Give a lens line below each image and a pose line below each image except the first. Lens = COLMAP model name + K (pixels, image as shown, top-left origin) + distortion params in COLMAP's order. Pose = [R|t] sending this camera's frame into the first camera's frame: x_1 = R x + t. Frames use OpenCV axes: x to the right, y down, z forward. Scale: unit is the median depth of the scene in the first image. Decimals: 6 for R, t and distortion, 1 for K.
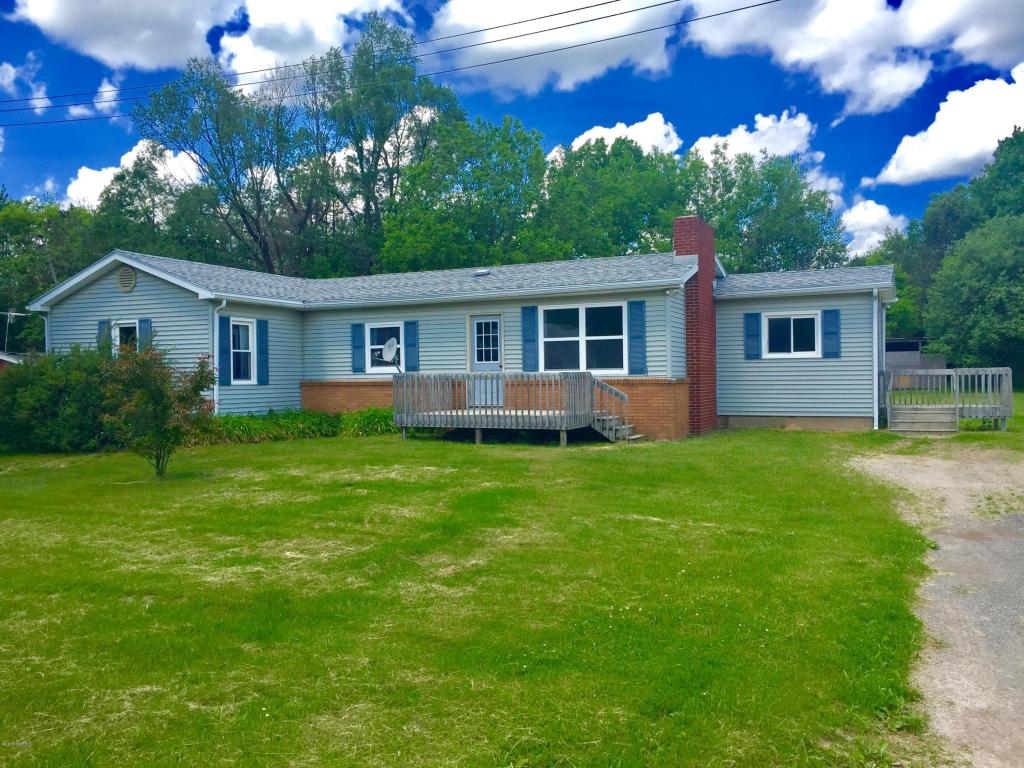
lens RADIAL K [[878.9, 0, 509.5], [0, 878.9, 375.1], [0, 0, 1]] dist [0.080384, -0.104609]
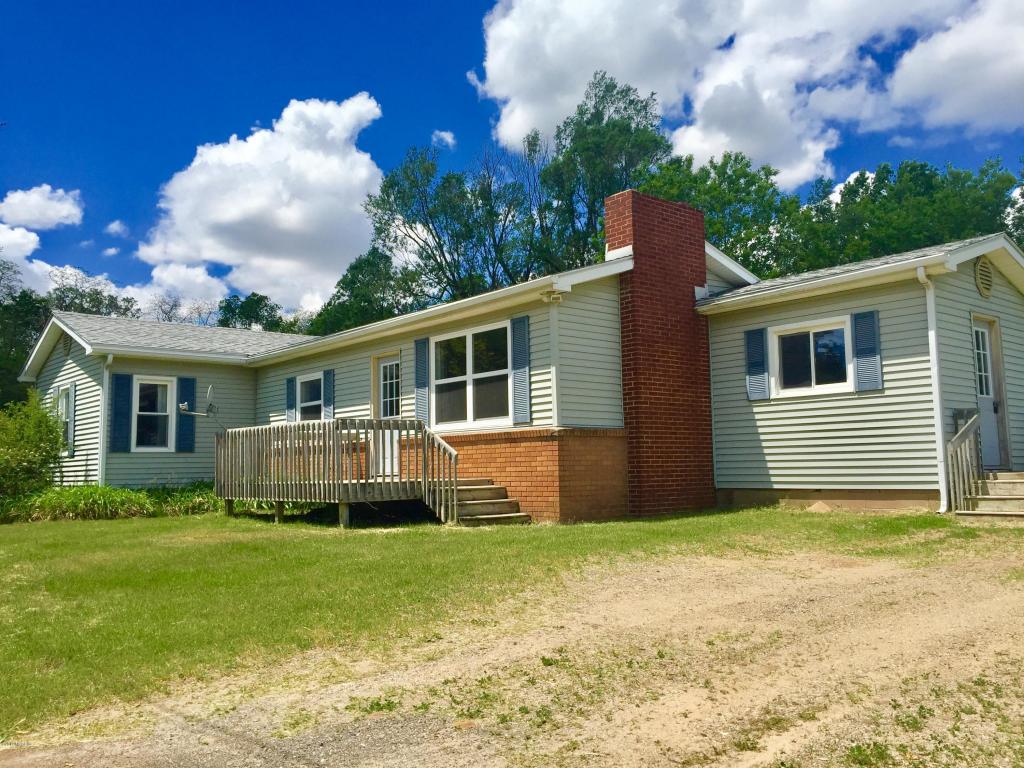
lens RADIAL K [[878.9, 0, 515.2], [0, 878.9, 386.0], [0, 0, 1]] dist [0.080384, -0.104609]
pose [[0.912353, -0.046213, -0.406789, 0.387099], [0.010583, 0.995939, -0.089406, 0.028260], [0.409268, 0.077265, 0.909137, 0.349771]]
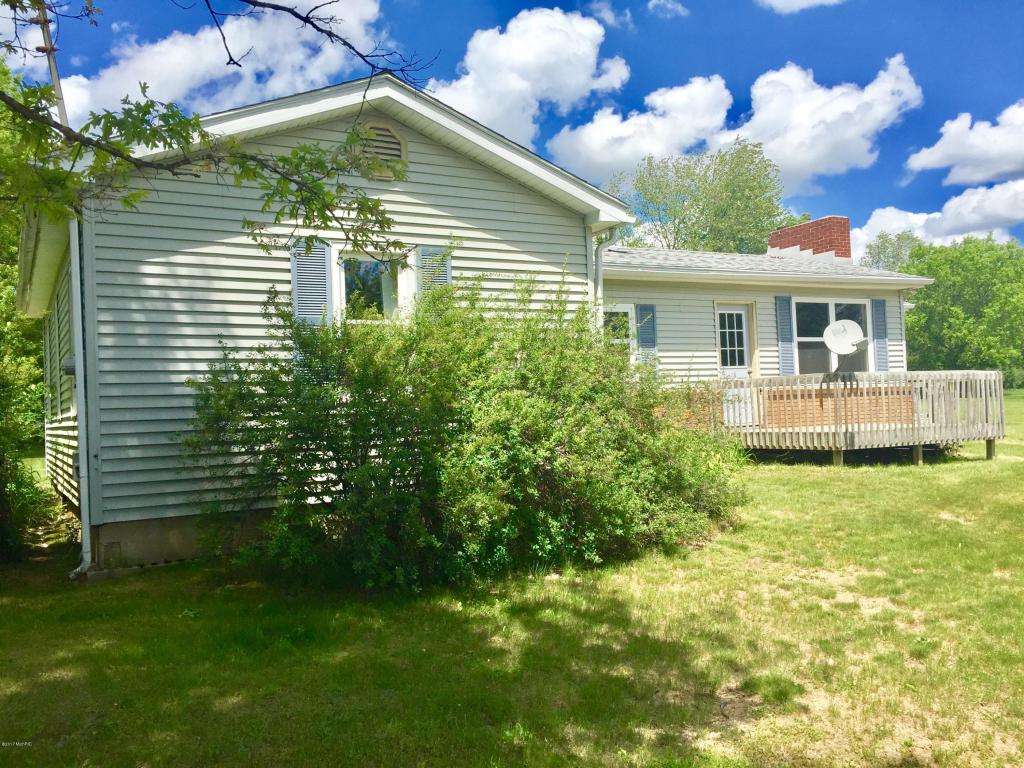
lens RADIAL K [[878.9, 0, 507.3], [0, 878.9, 387.0], [0, 0, 1]] dist [0.080384, -0.104609]
pose [[0.589921, 0.009264, 0.807407, -0.747766], [0.031038, 0.998935, -0.034139, 0.022060], [-0.806864, 0.045200, 0.589006, 0.718255]]
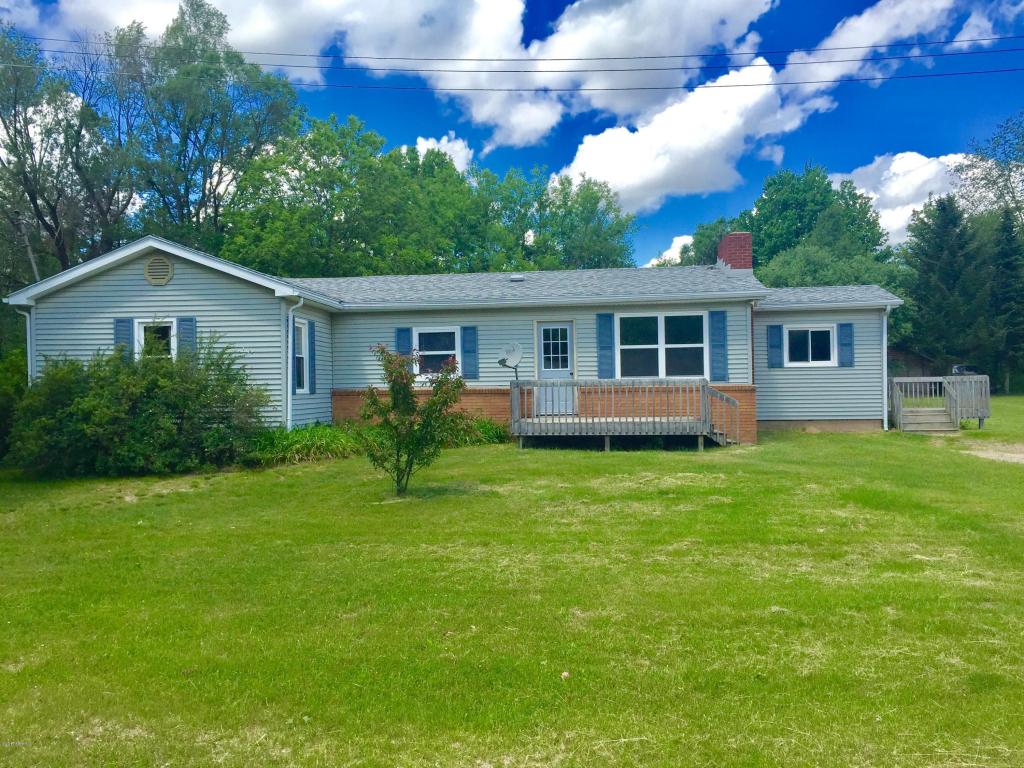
lens RADIAL K [[878.9, 0, 510.2], [0, 878.9, 380.8], [0, 0, 1]] dist [0.080384, -0.104609]
pose [[0.942340, -0.000666, 0.334656, -0.404647], [0.003391, 0.999966, -0.007559, 0.005273], [-0.334639, 0.008258, 0.942310, 0.090853]]
